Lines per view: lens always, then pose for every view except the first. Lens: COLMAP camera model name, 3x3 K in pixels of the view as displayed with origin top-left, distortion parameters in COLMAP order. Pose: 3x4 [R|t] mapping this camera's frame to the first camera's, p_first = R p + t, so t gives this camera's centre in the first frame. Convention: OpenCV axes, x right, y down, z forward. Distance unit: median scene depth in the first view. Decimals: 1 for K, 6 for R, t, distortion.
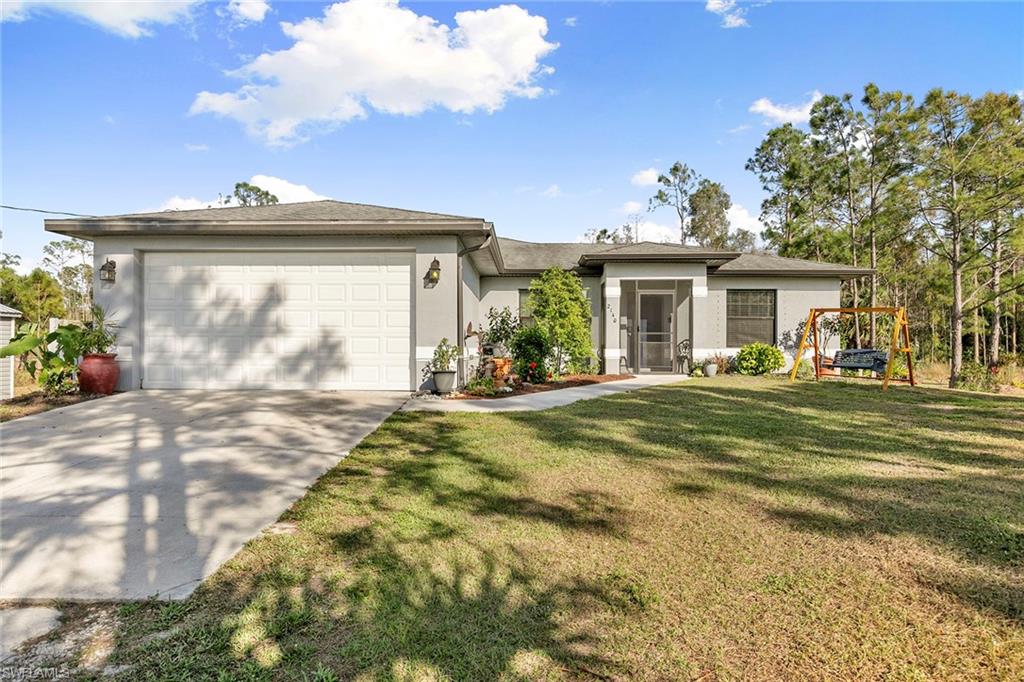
lens RADIAL K [[641.7, 0, 498.2], [0, 641.7, 325.3], [0, 0, 1]] dist [-0.002095, 0.001519]
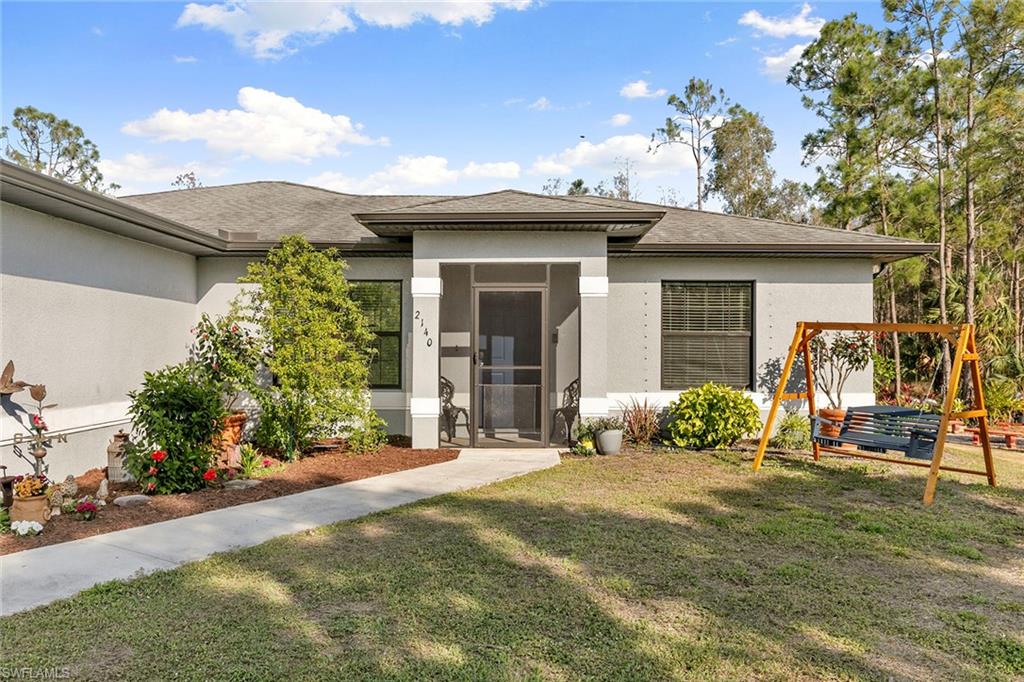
lens RADIAL K [[873.5, 0, 515.7], [0, 873.5, 339.7], [0, 0, 1]] dist [0.000406, 0.006579]
pose [[0.999707, -0.003777, 0.023897, 0.233235], [0.003143, 0.999643, 0.026538, -0.028614], [-0.023989, -0.026455, 0.999362, 0.301282]]
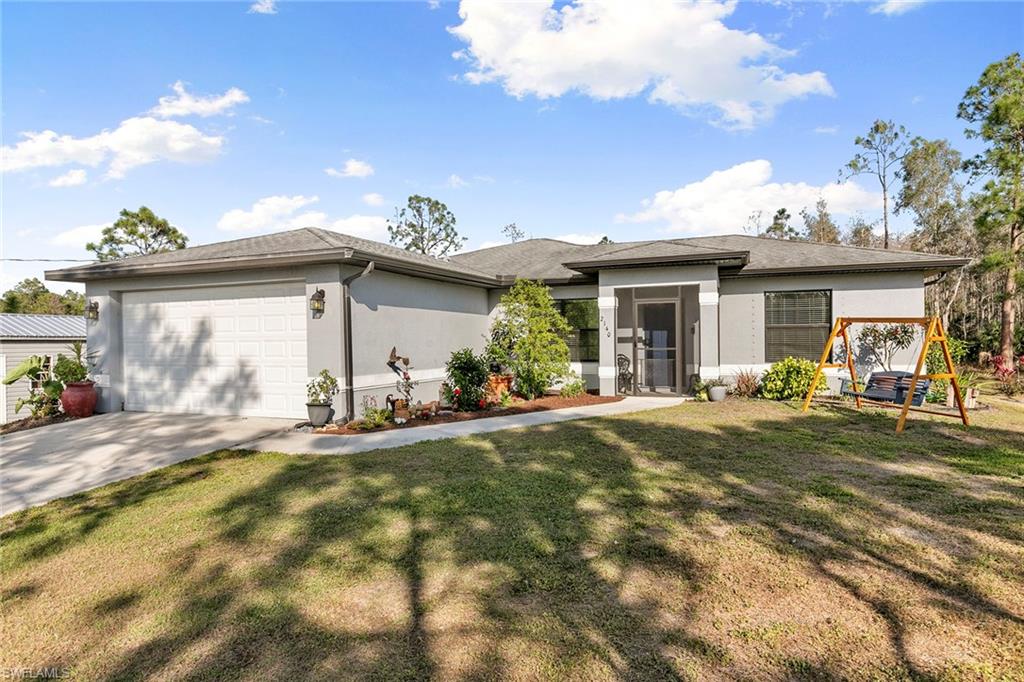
lens RADIAL K [[641.7, 0, 505.0], [0, 641.7, 341.7], [0, 0, 1]] dist [-0.002095, 0.001519]
pose [[0.935889, -0.016937, -0.351888, 0.356531], [0.031261, 0.998896, 0.035064, -0.034006], [0.350905, -0.043817, 0.935385, 0.124357]]
